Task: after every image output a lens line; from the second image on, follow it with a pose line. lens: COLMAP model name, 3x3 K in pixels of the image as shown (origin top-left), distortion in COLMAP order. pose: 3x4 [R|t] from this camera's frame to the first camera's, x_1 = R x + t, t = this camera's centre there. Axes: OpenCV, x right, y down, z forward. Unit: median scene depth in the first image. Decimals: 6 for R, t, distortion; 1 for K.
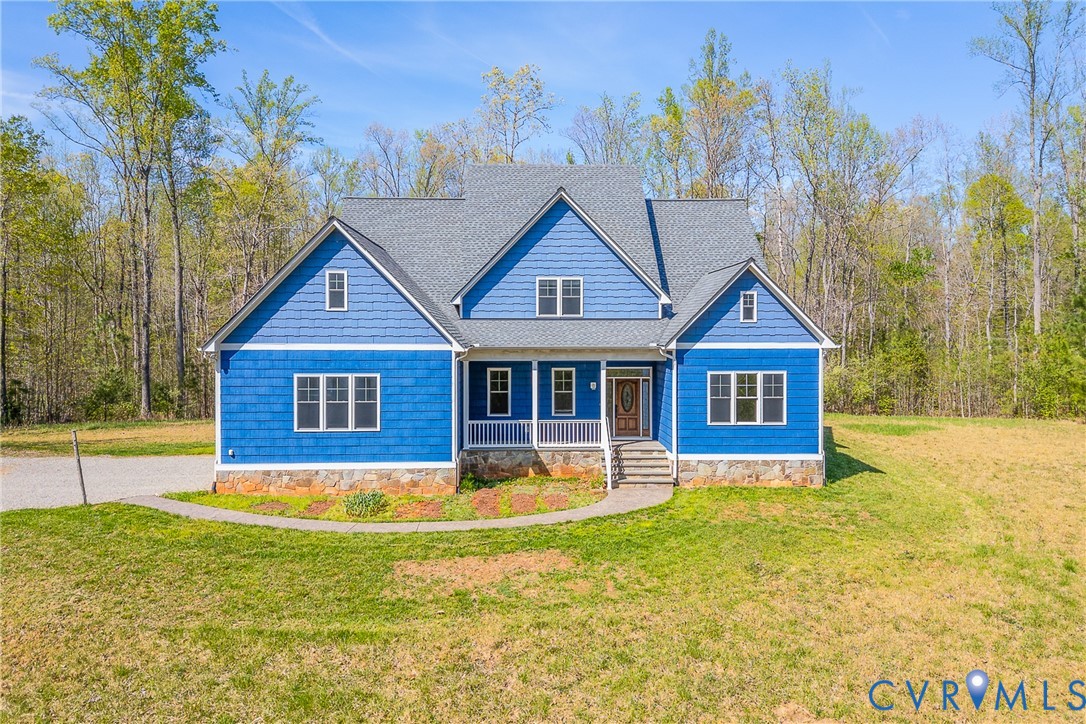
lens RADIAL K [[780.4, 0, 542.9], [0, 780.4, 370.5], [0, 0, 1]] dist [0.036447, -0.002597]
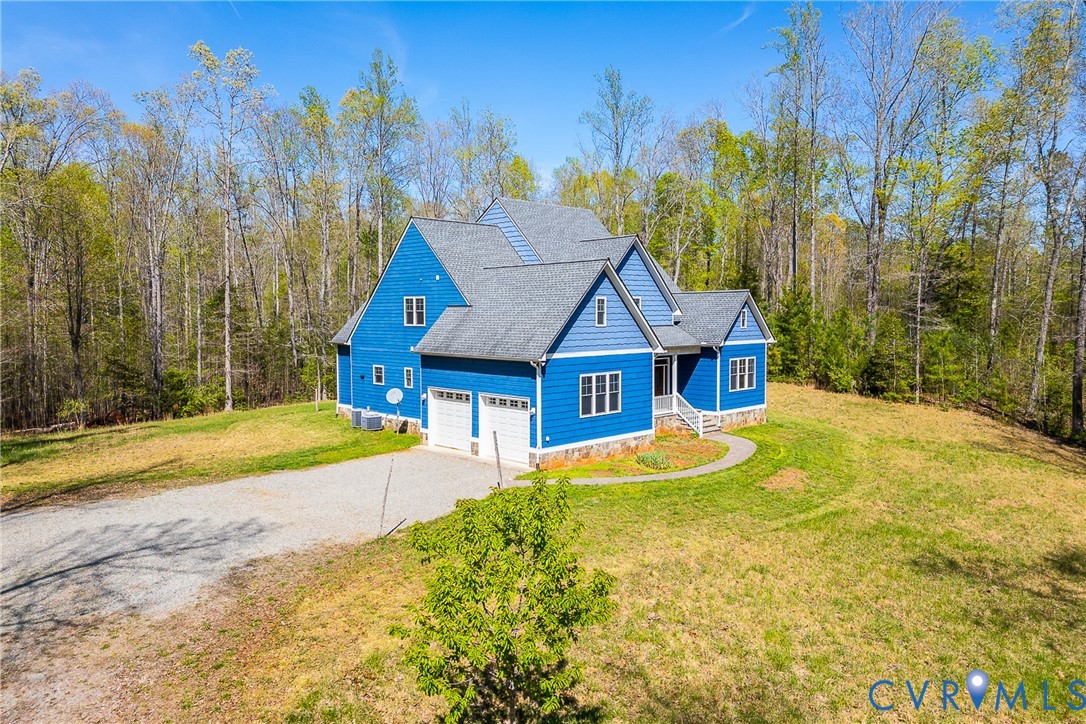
lens RADIAL K [[780.4, 0, 542.9], [0, 780.4, 370.5], [0, 0, 1]] dist [0.036447, -0.002597]
pose [[0.734297, -0.053991, 0.676678, -1.250608], [0.035023, 0.998518, 0.041665, -0.059473], [-0.677924, -0.006895, 0.735099, 0.072290]]
